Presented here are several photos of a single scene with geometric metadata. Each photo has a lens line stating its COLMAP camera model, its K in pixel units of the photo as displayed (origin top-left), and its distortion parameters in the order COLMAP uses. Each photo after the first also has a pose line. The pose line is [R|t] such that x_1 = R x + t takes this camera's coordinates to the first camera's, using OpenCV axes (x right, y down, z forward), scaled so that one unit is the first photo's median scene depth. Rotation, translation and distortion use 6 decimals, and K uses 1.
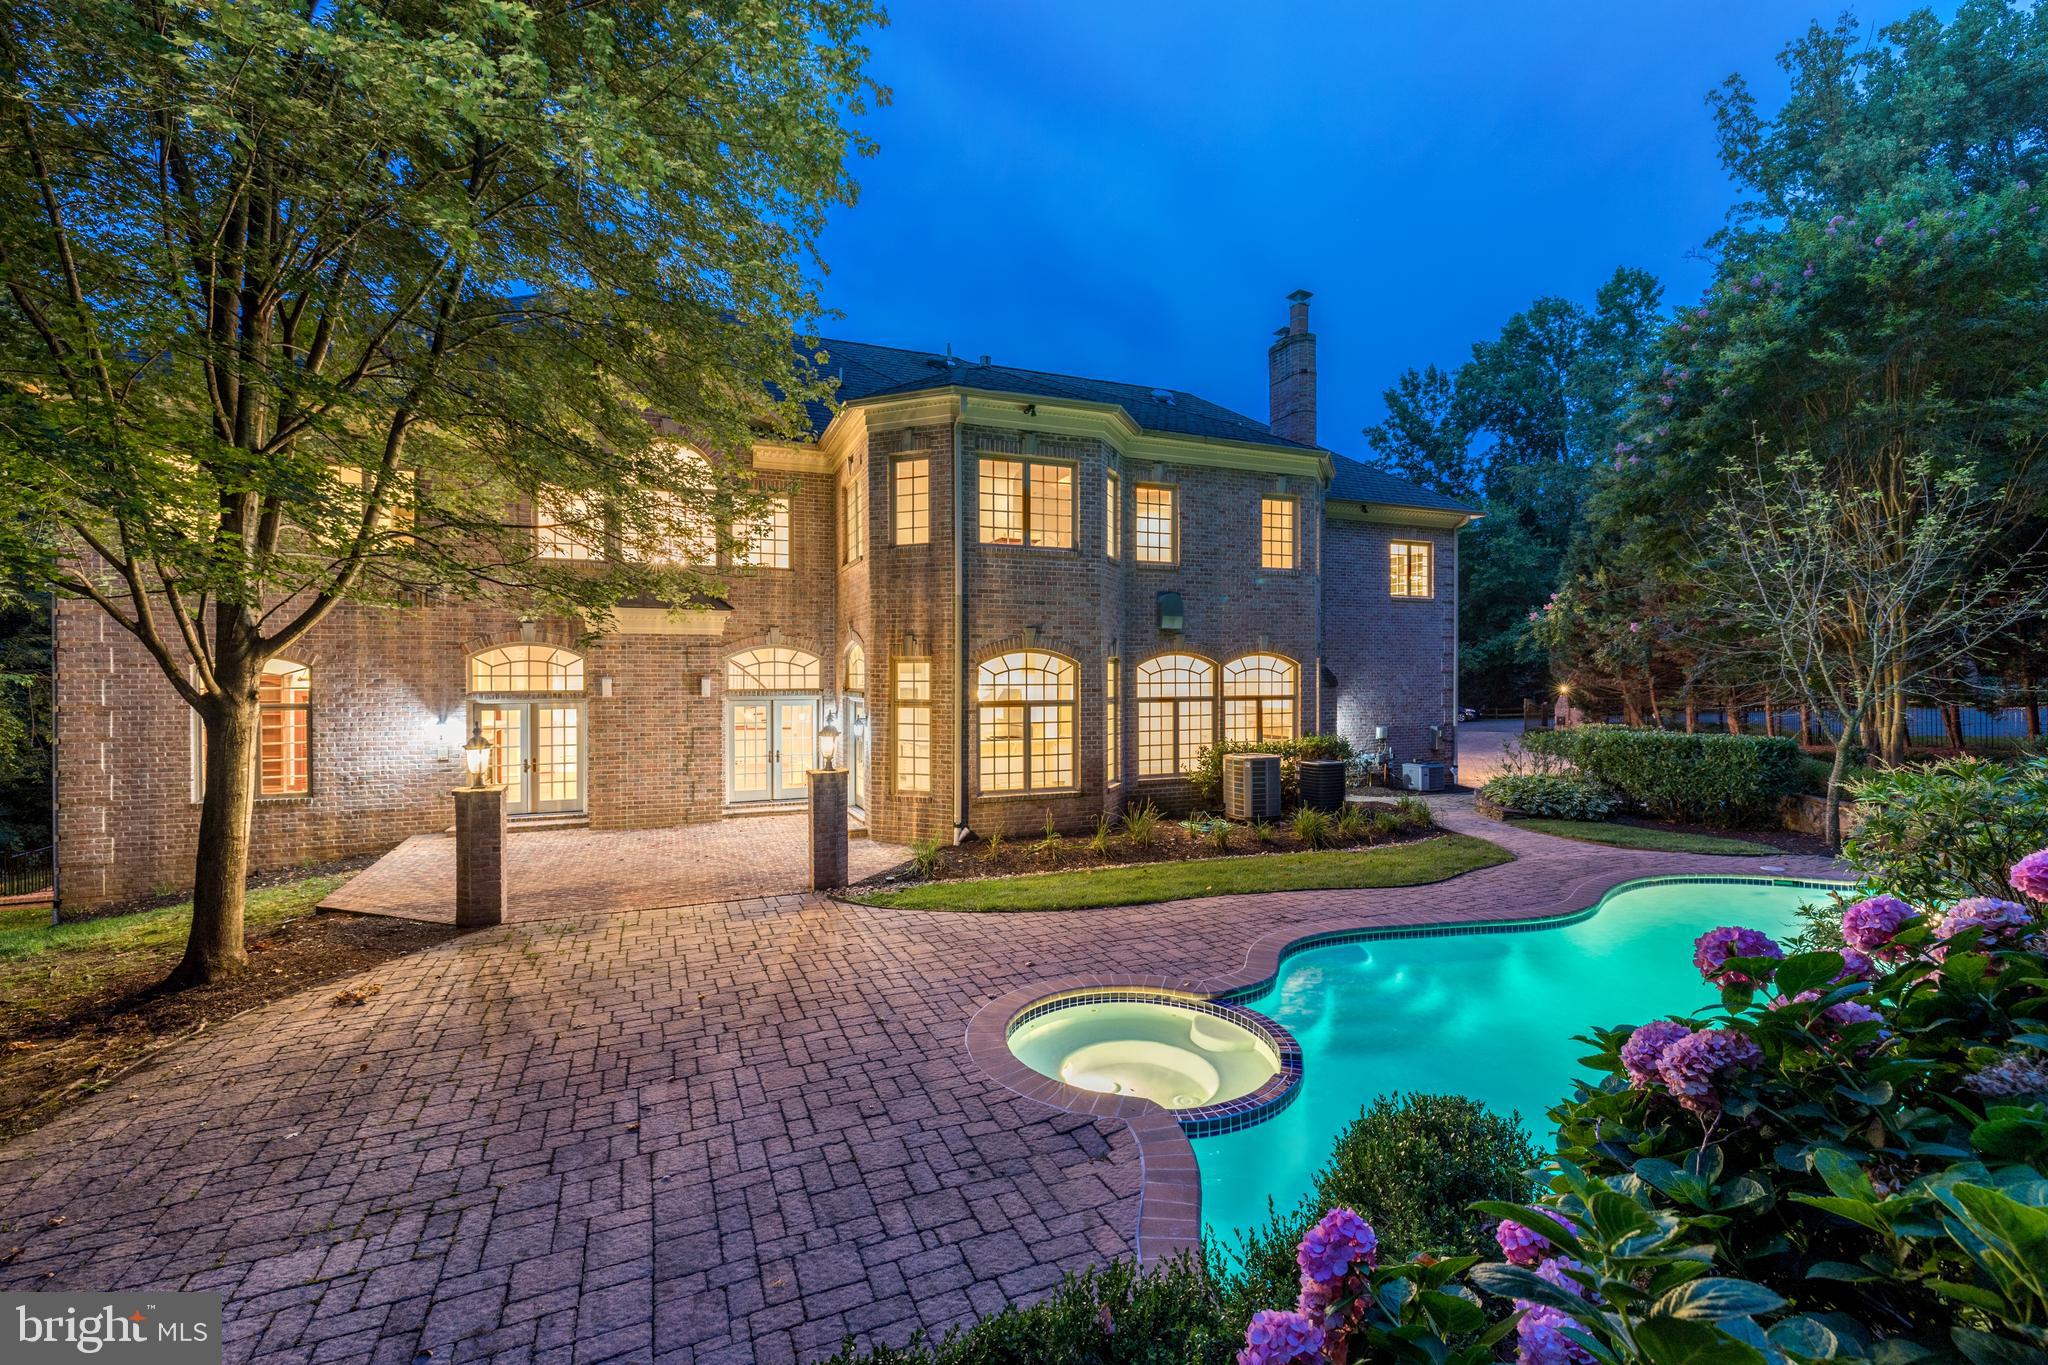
lens RADIAL K [[889.9, 0, 1071.0], [0, 889.9, 680.8], [0, 0, 1]] dist [0.000394, -0.000154]
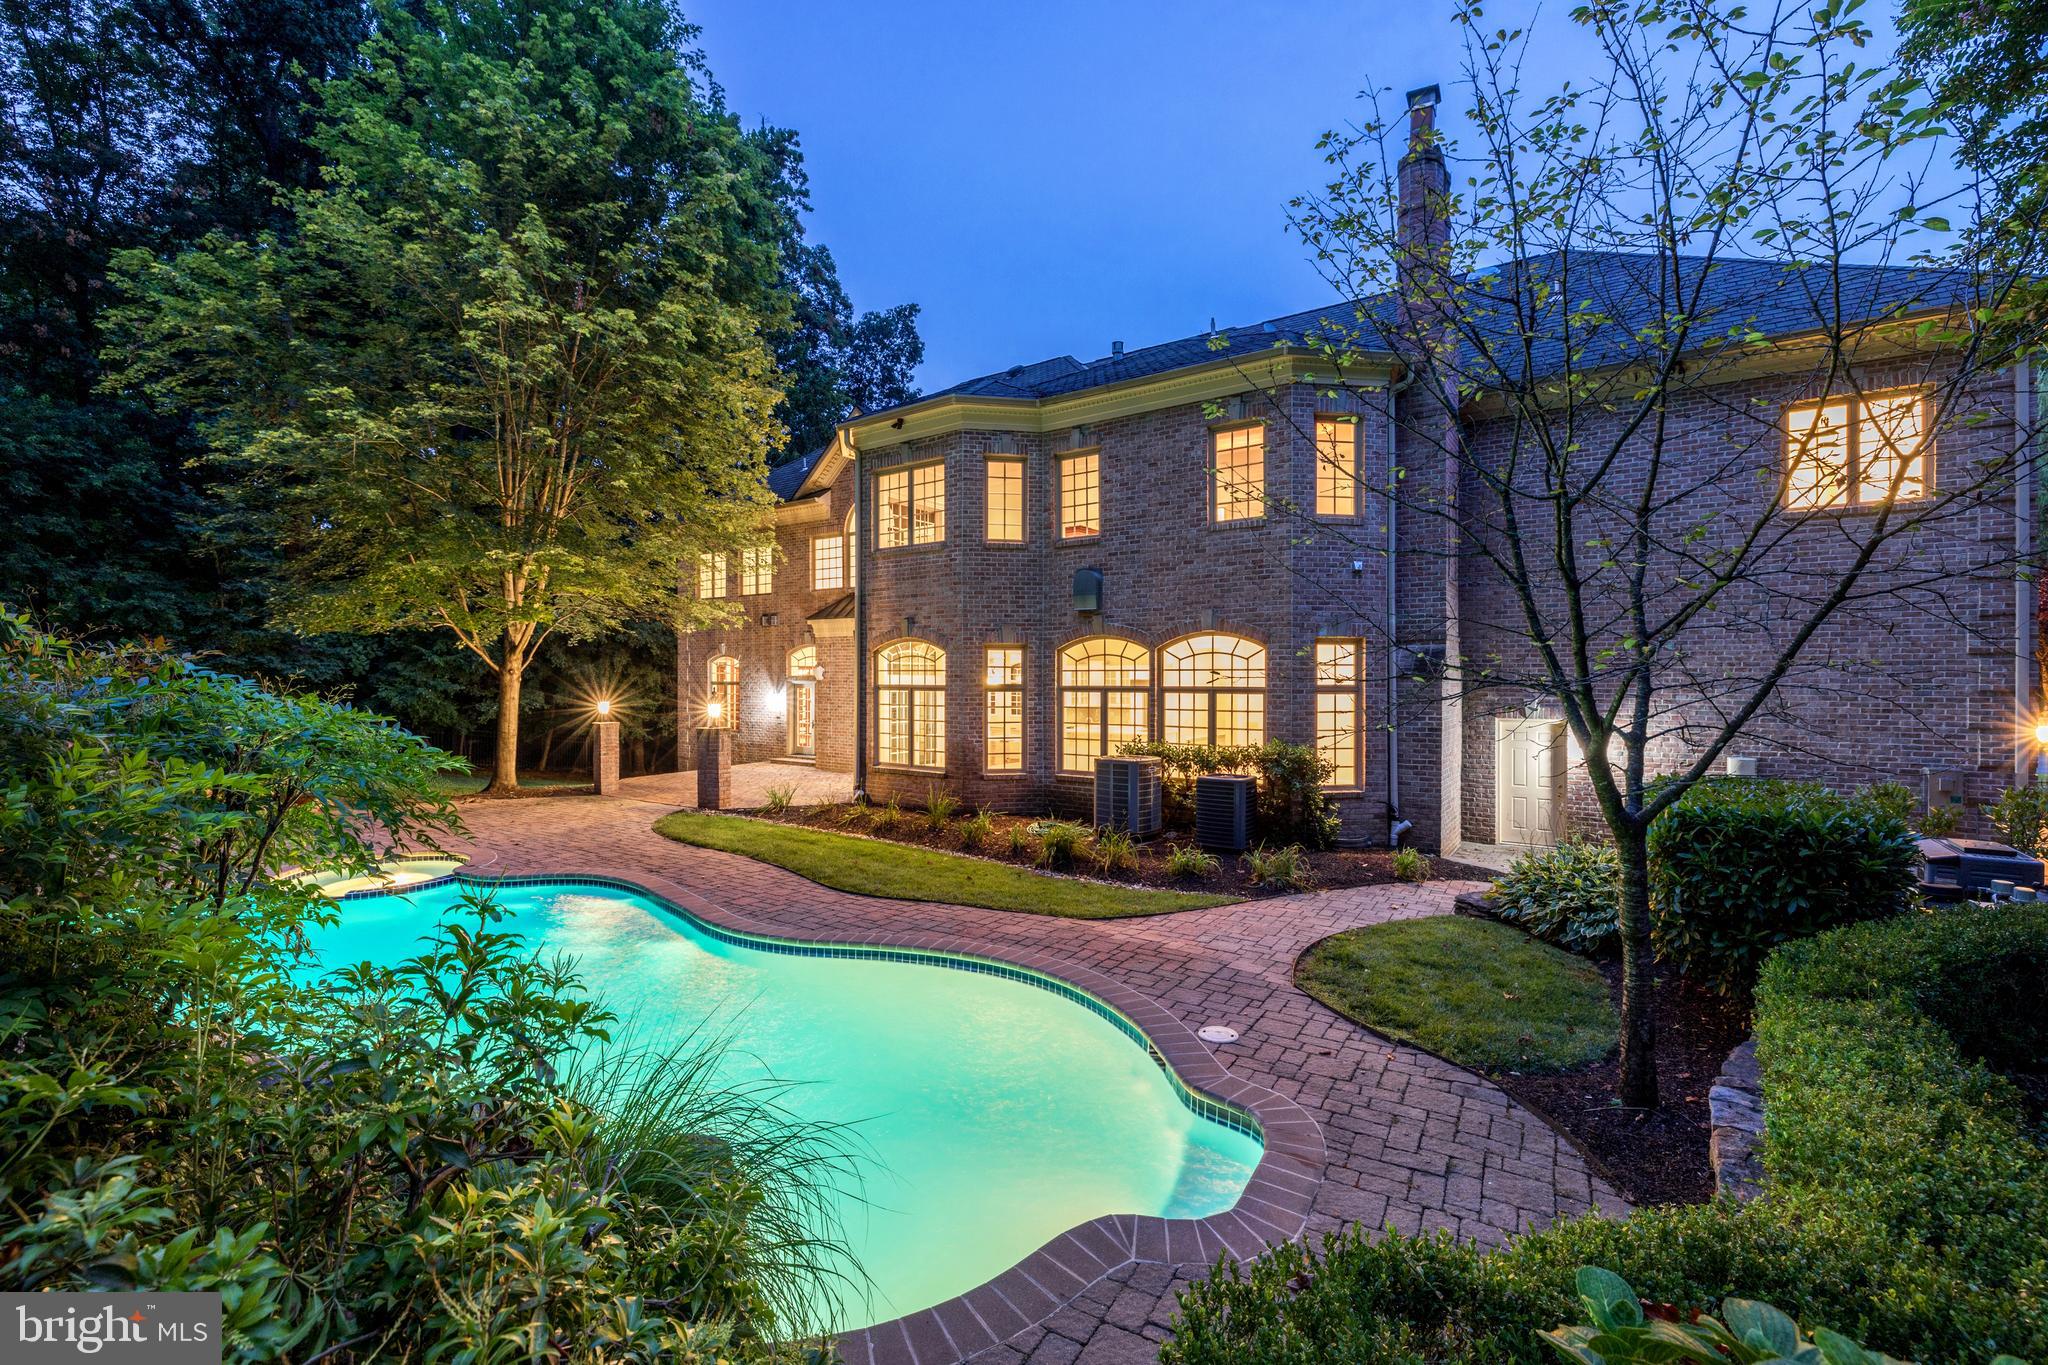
lens RADIAL K [[916.0, 0, 1024.0], [0, 916.0, 682.5], [0, 0, 1]] dist [-0.000440, 0.000103]
pose [[0.488949, 0.007992, -0.872276, 1.012283], [-0.009196, 0.999950, 0.004006, 0.013301], [0.872264, 0.006063, 0.488998, 0.565363]]
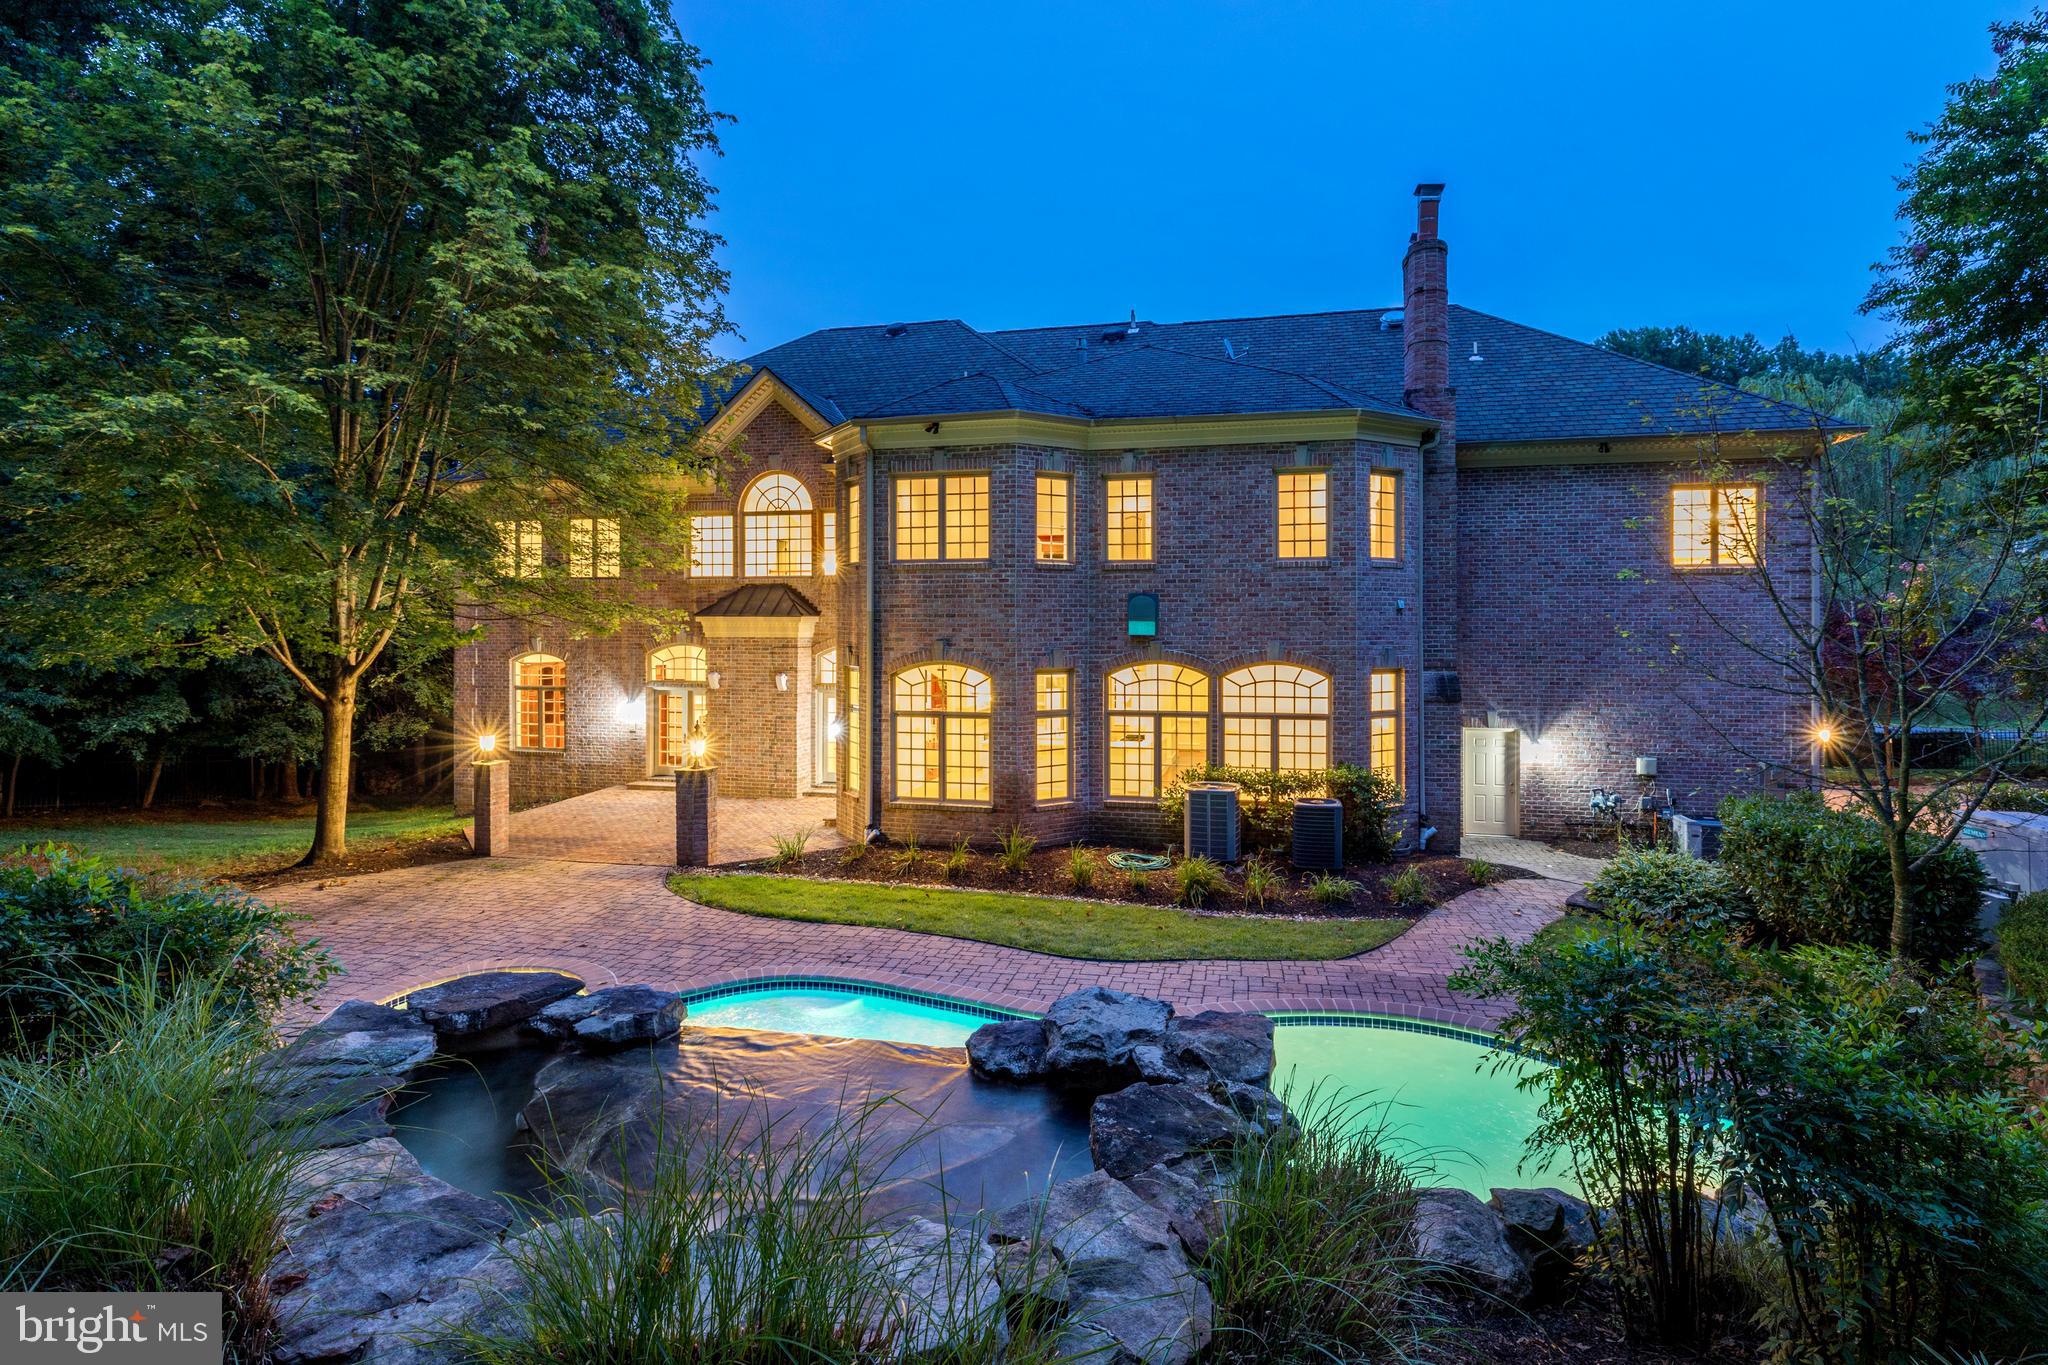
lens RADIAL K [[1058.0, 0, 1083.8], [0, 1058.0, 622.9], [0, 0, 1]] dist [-0.000296, 0.000249]
pose [[0.799206, 0.006057, -0.601026, 0.803510], [-0.008044, 0.999967, -0.000619, -0.079558], [0.601003, 0.005329, 0.799229, 0.132571]]
